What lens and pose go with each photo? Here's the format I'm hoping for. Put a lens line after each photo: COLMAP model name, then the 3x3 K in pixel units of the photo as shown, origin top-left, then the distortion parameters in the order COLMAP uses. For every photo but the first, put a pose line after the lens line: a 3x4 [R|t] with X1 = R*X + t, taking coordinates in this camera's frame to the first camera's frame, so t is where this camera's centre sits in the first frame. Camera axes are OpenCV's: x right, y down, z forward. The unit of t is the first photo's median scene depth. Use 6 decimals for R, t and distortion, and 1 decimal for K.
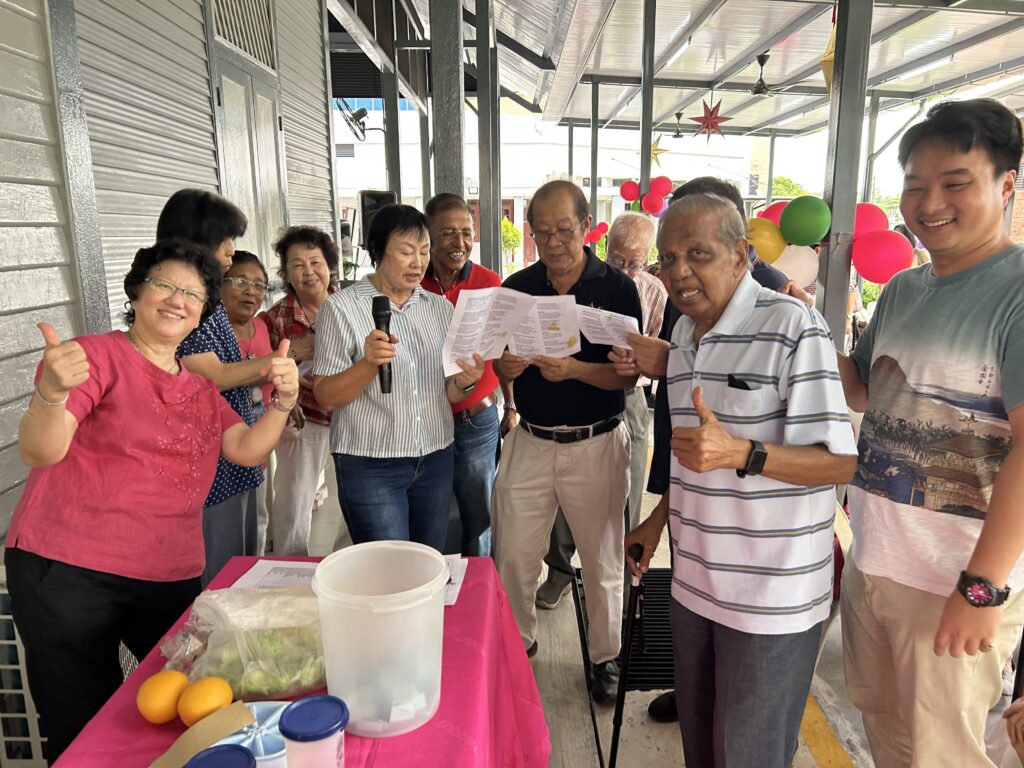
lens RADIAL K [[763.4, 0, 514.0], [0, 763.4, 389.3], [0, 0, 1]] dist [0.031279, -0.030690]
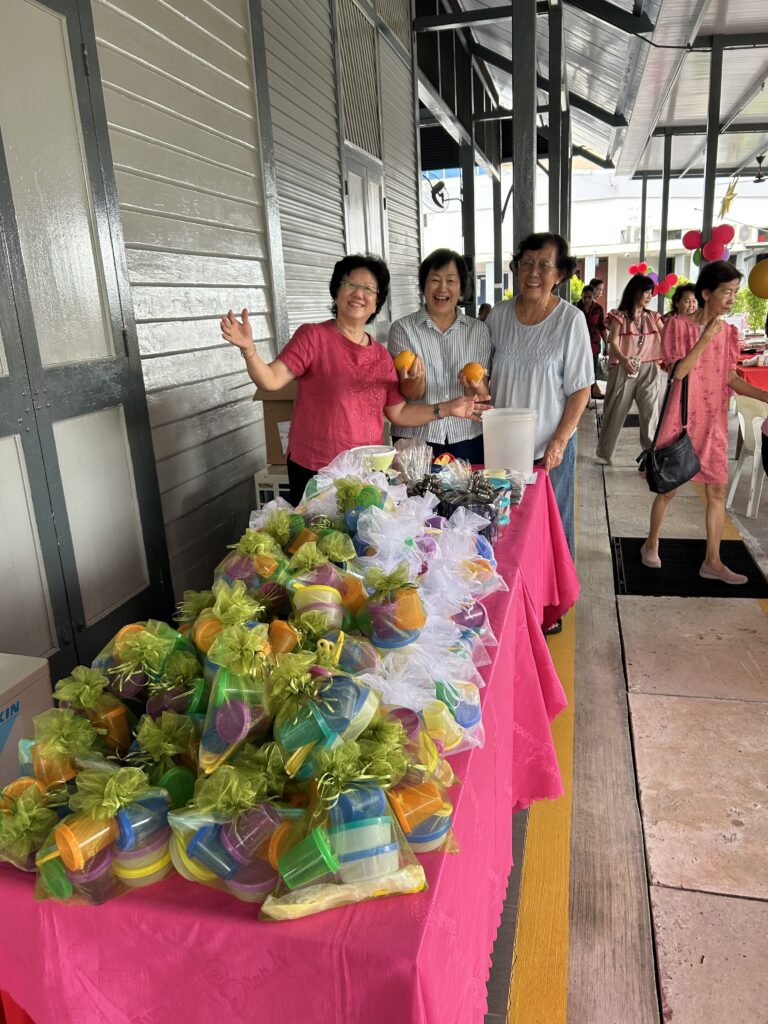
lens RADIAL K [[763.4, 0, 380.5], [0, 763.4, 505.8], [0, 0, 1]] dist [0.031279, -0.030690]
pose [[0.966951, 0.021842, -0.254024, 0.006889], [-0.006489, 0.998109, 0.061118, 0.031981], [0.254878, -0.057450, 0.965265, -0.110535]]
